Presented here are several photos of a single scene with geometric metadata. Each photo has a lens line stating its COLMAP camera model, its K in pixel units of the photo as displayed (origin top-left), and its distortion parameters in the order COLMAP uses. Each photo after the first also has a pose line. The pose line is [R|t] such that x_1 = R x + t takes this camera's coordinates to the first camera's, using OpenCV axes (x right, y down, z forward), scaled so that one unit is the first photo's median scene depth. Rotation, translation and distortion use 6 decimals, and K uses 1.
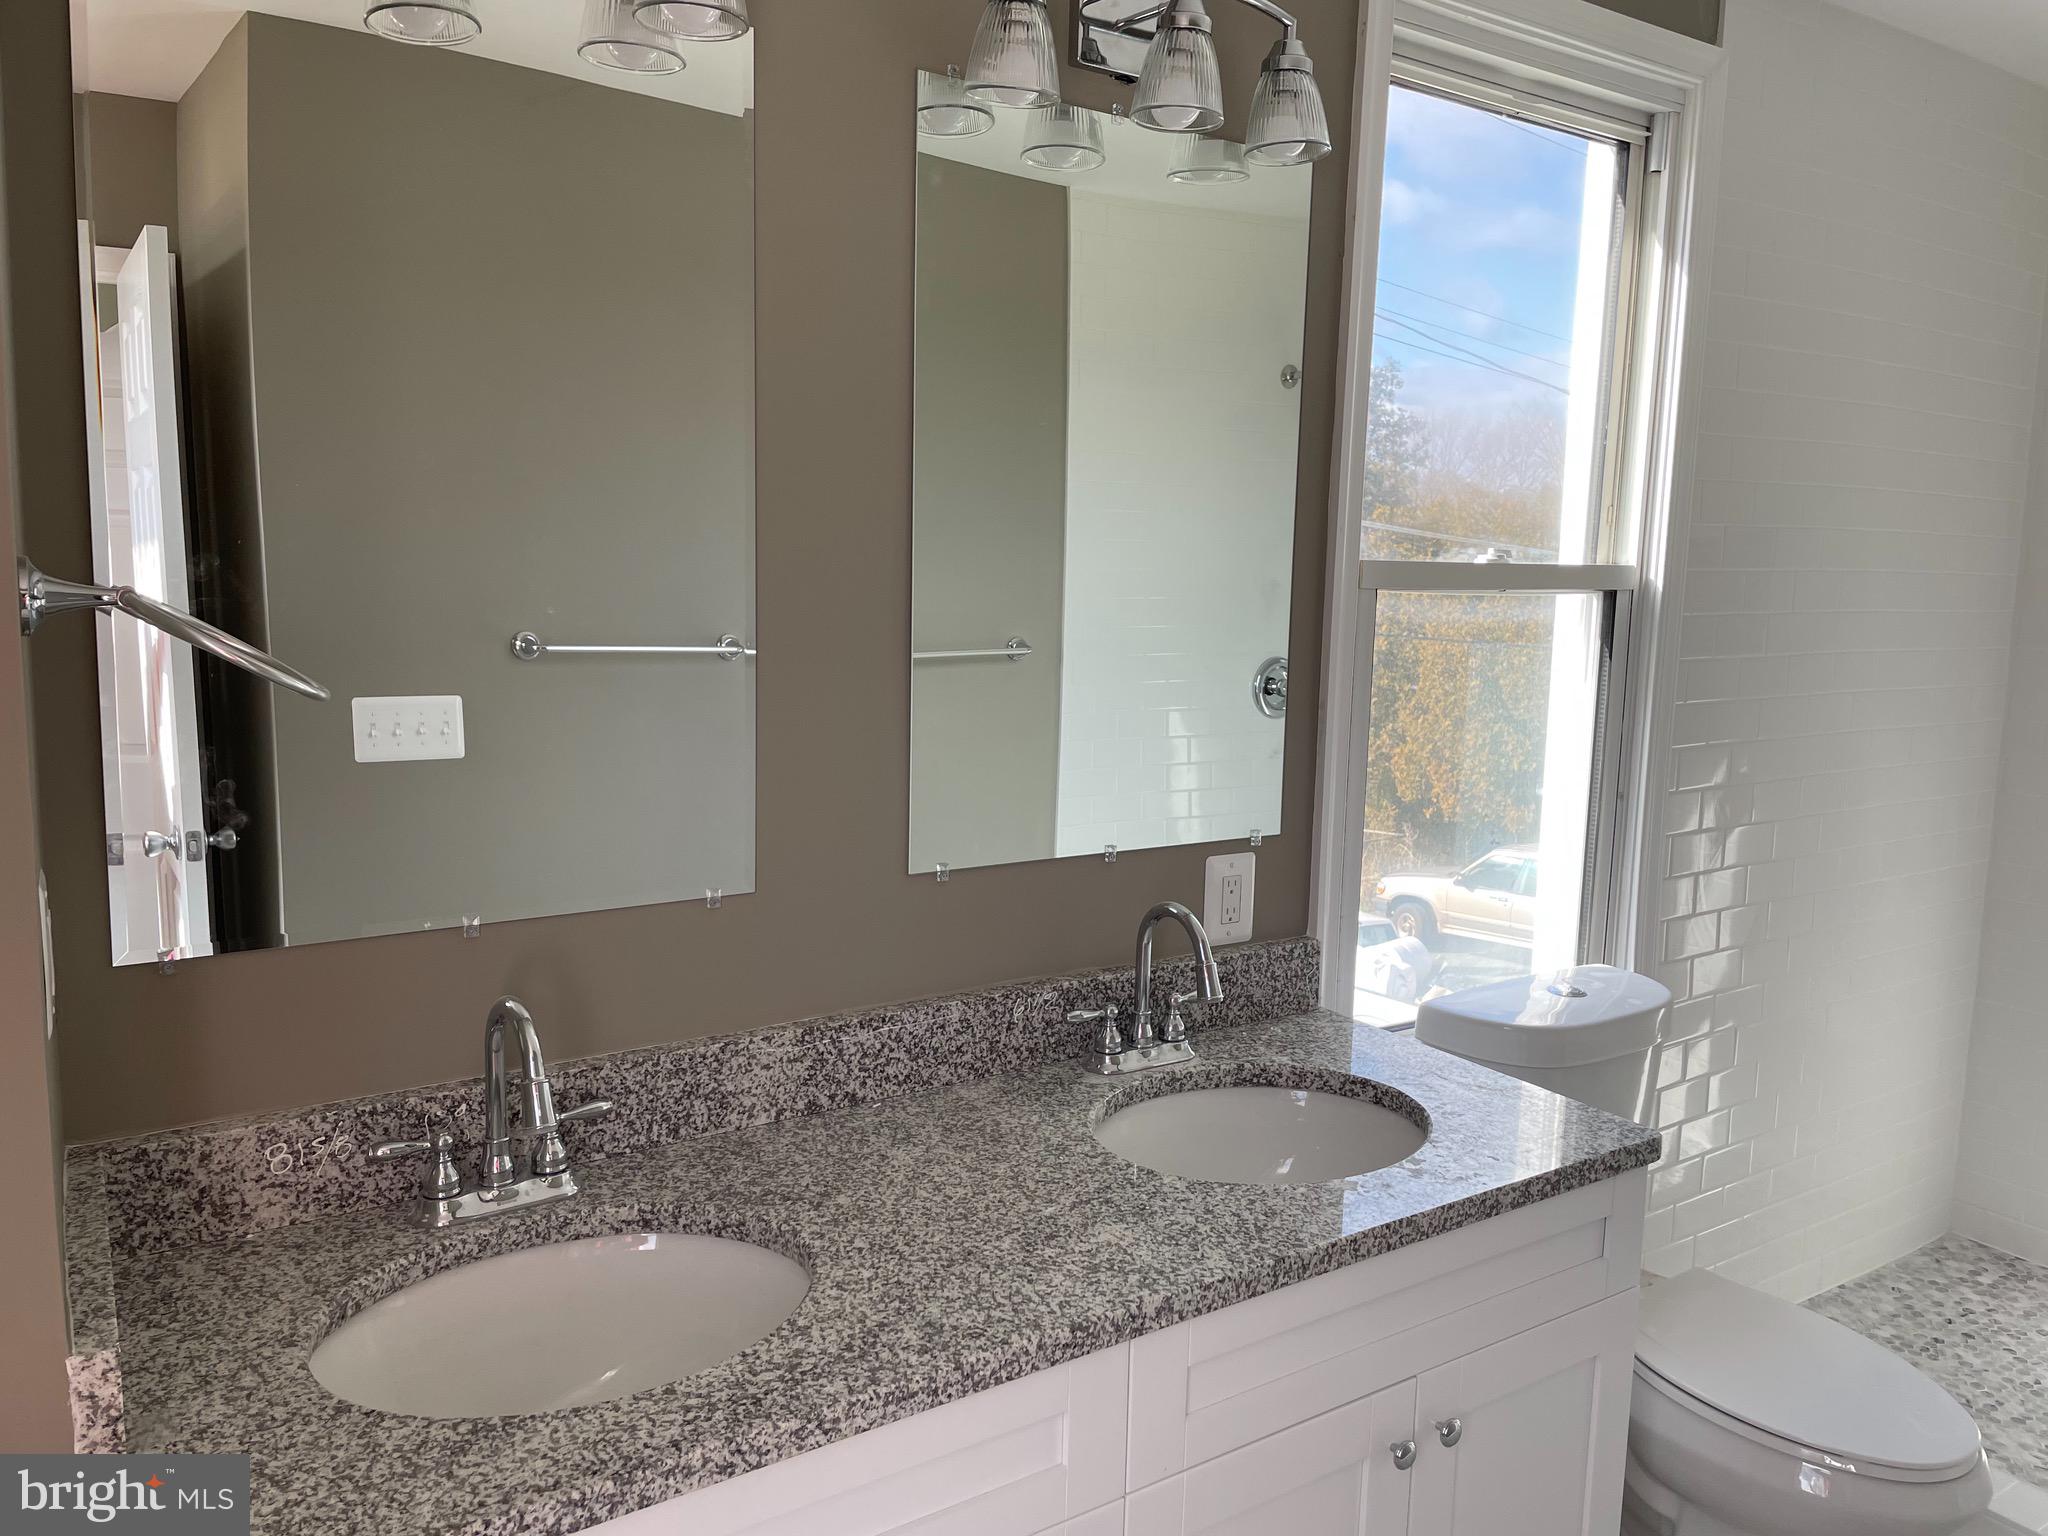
lens RADIAL K [[1559.7, 0, 1028.5], [0, 1559.7, 768.1], [0, 0, 1]] dist [0.072024, -0.090642]
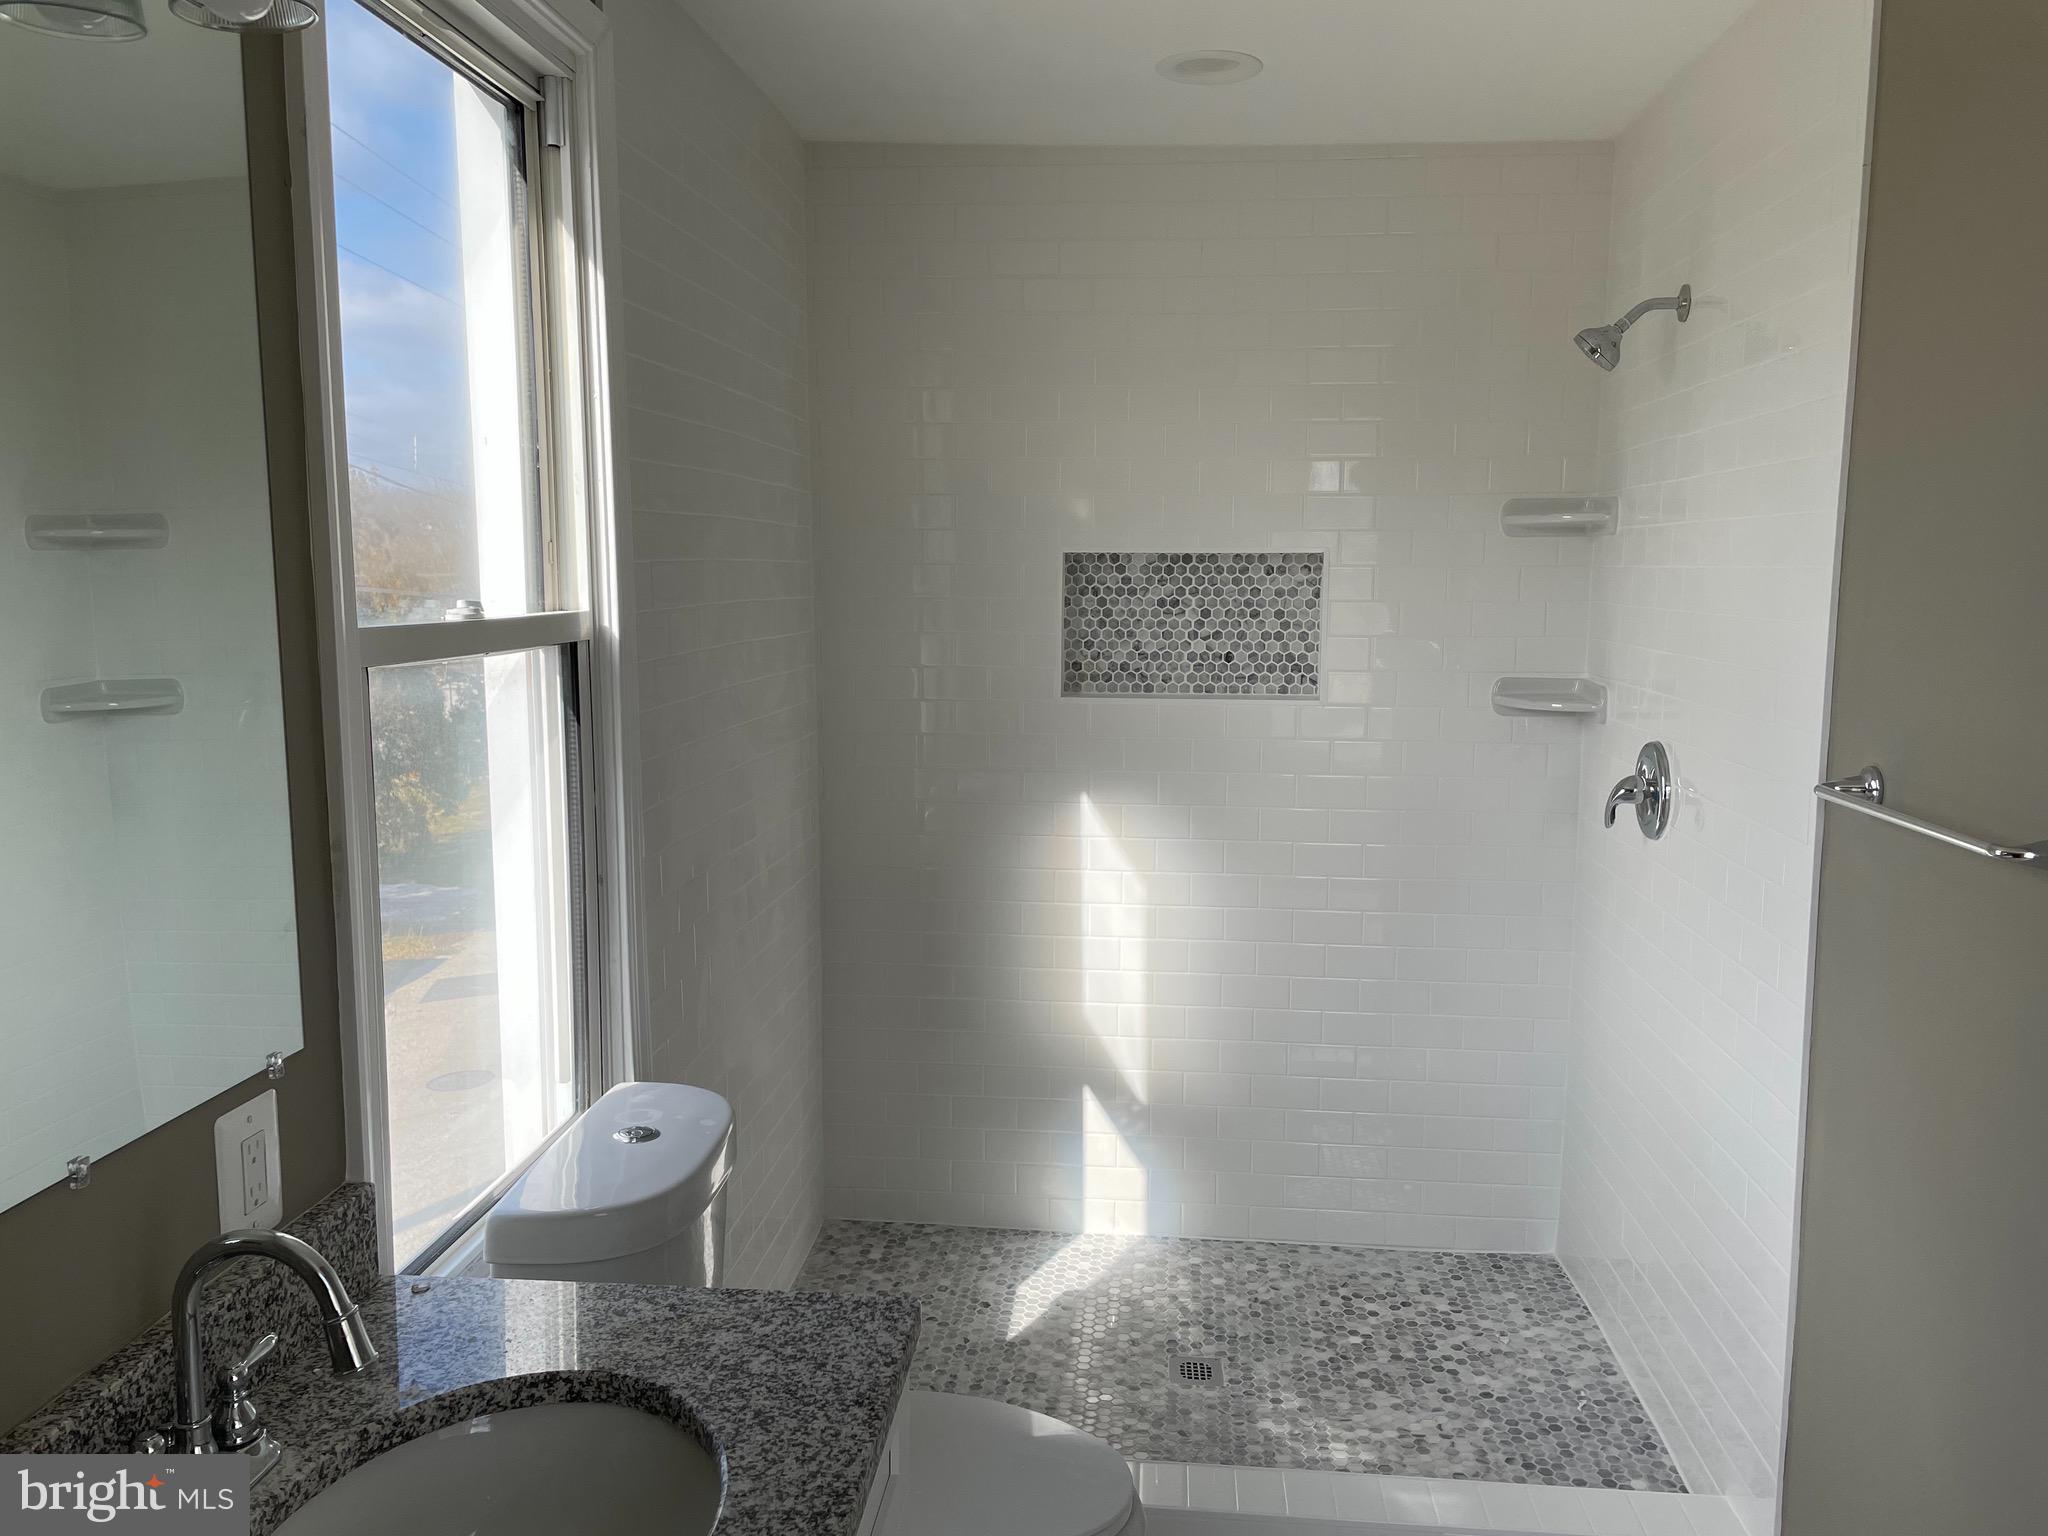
lens RADIAL K [[1559.7, 0, 1024.4], [0, 1559.7, 751.1], [0, 0, 1]] dist [0.072024, -0.090642]
pose [[0.640956, -0.121771, 0.757857, -0.120701], [0.131639, 0.990146, 0.047761, -0.066564], [-0.756205, 0.069151, 0.650670, 0.289559]]
